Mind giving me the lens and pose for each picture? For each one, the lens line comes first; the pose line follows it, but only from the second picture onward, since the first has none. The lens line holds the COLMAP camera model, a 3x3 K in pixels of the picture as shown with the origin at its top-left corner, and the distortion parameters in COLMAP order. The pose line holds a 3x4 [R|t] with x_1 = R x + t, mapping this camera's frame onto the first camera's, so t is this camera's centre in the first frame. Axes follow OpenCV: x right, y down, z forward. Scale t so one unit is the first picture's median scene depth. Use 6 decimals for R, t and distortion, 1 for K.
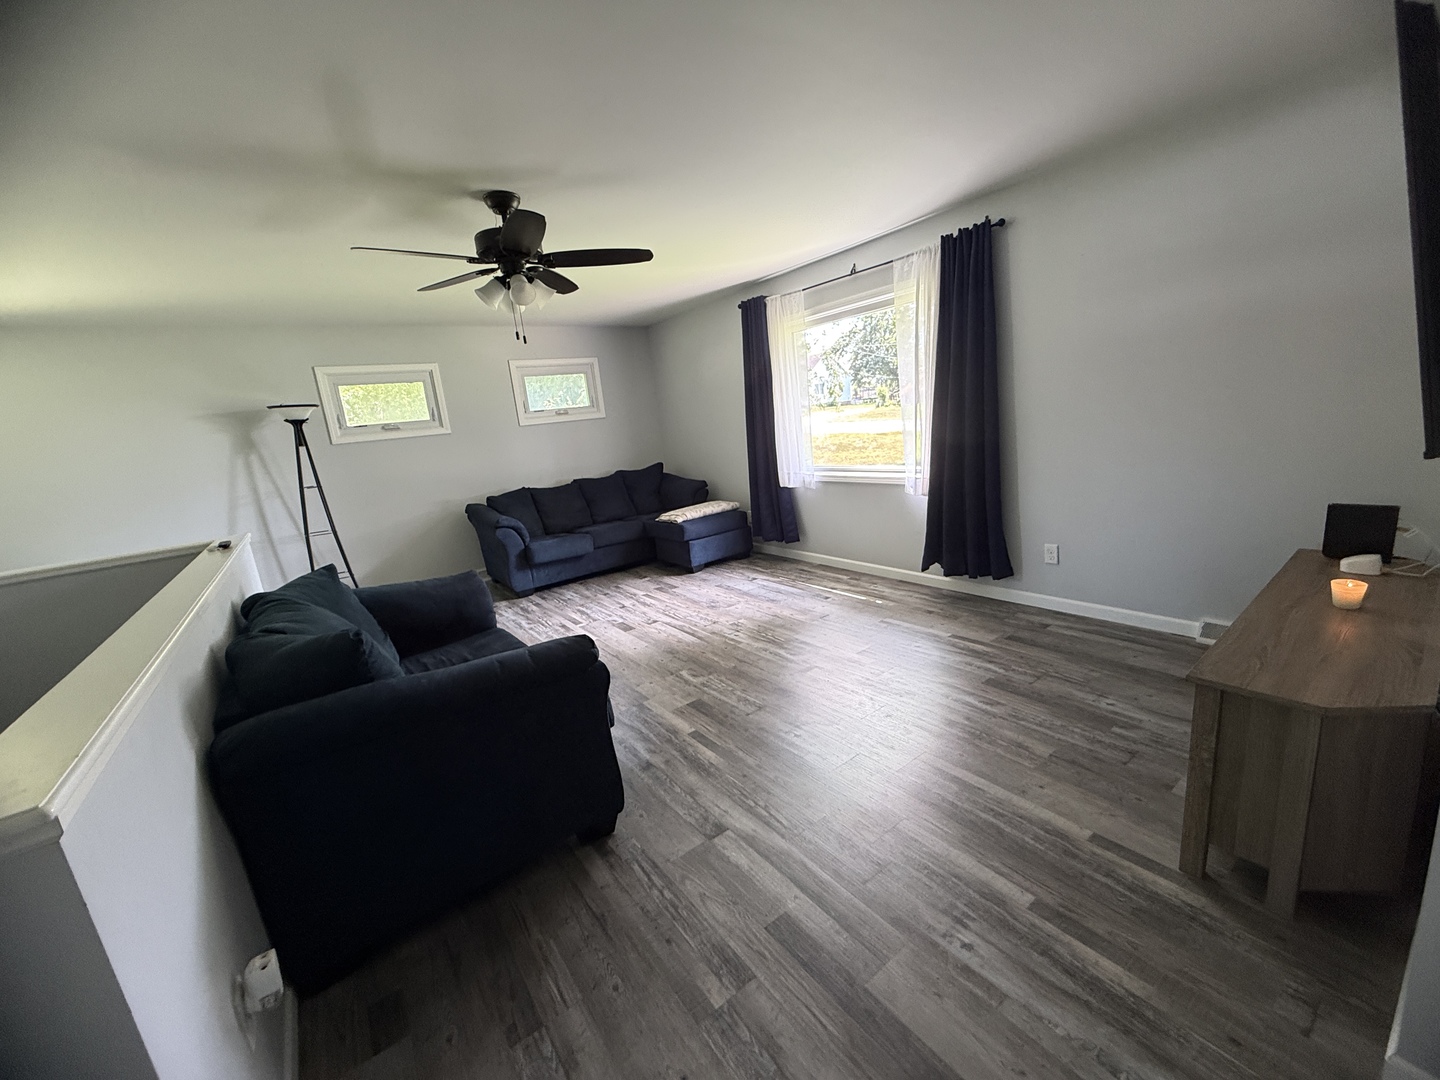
lens RADIAL K [[578.4, 0, 710.0], [0, 578.4, 543.0], [0, 0, 1]] dist [-0.001153, -0.000019]
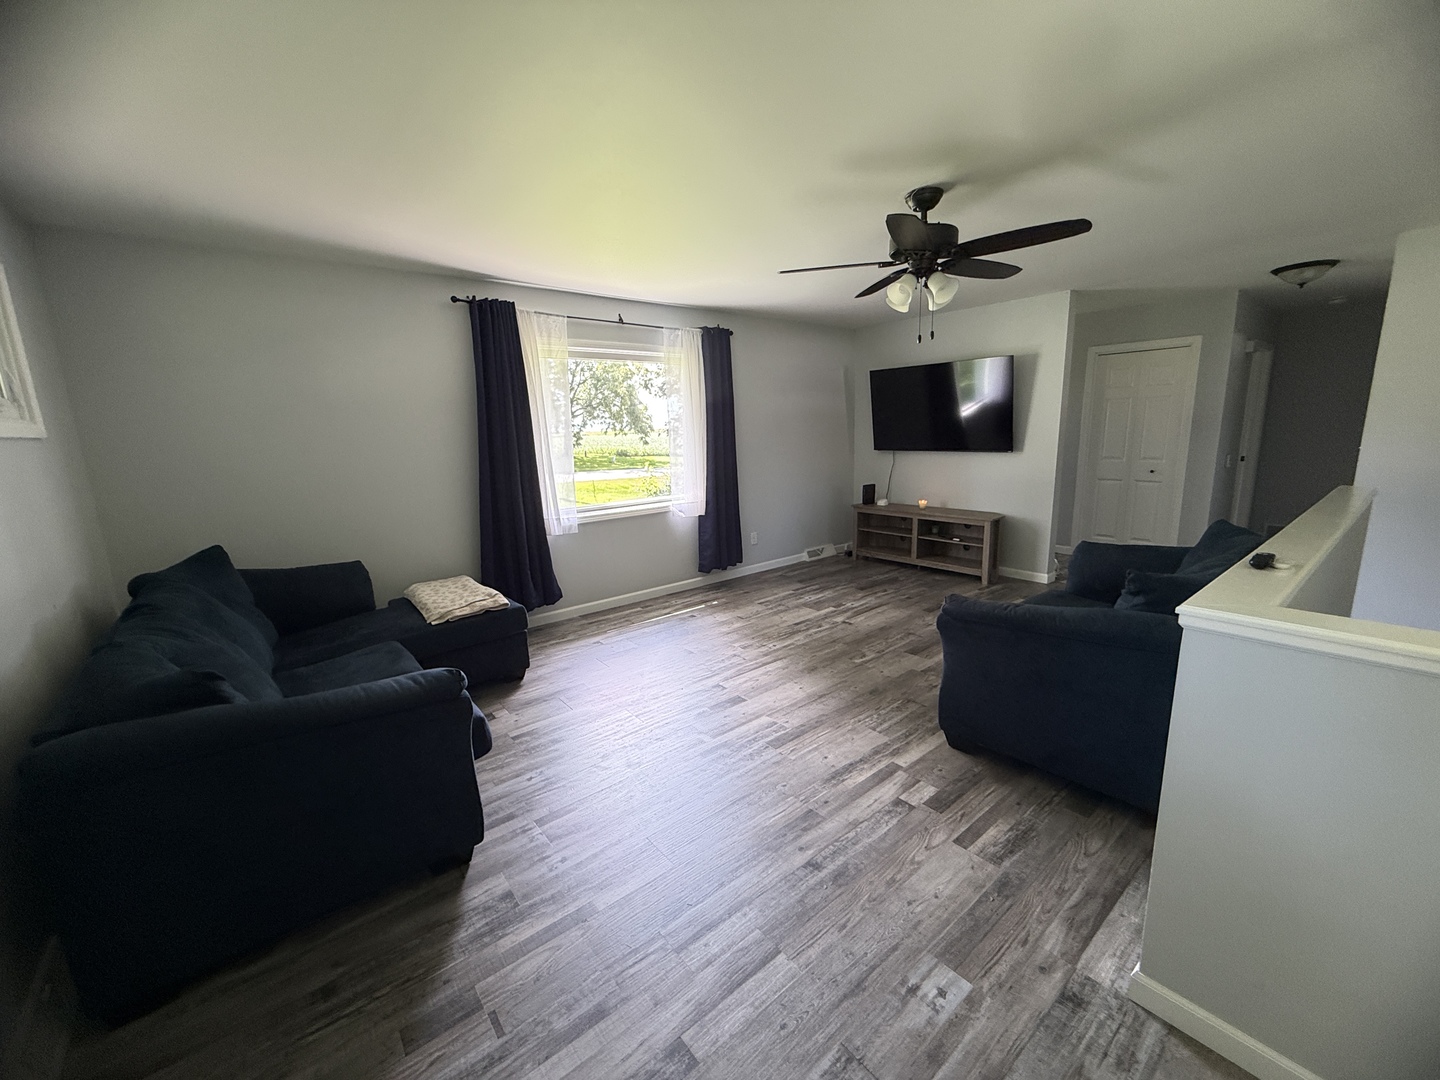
lens RADIAL K [[578.4, 0, 710.2], [0, 578.4, 547.6], [0, 0, 1]] dist [-0.001153, -0.000019]
pose [[-0.056131, -0.098992, 0.993504, -0.873477], [0.250422, 0.961869, 0.109988, -0.141121], [-0.966508, 0.254969, -0.029201, 0.979503]]
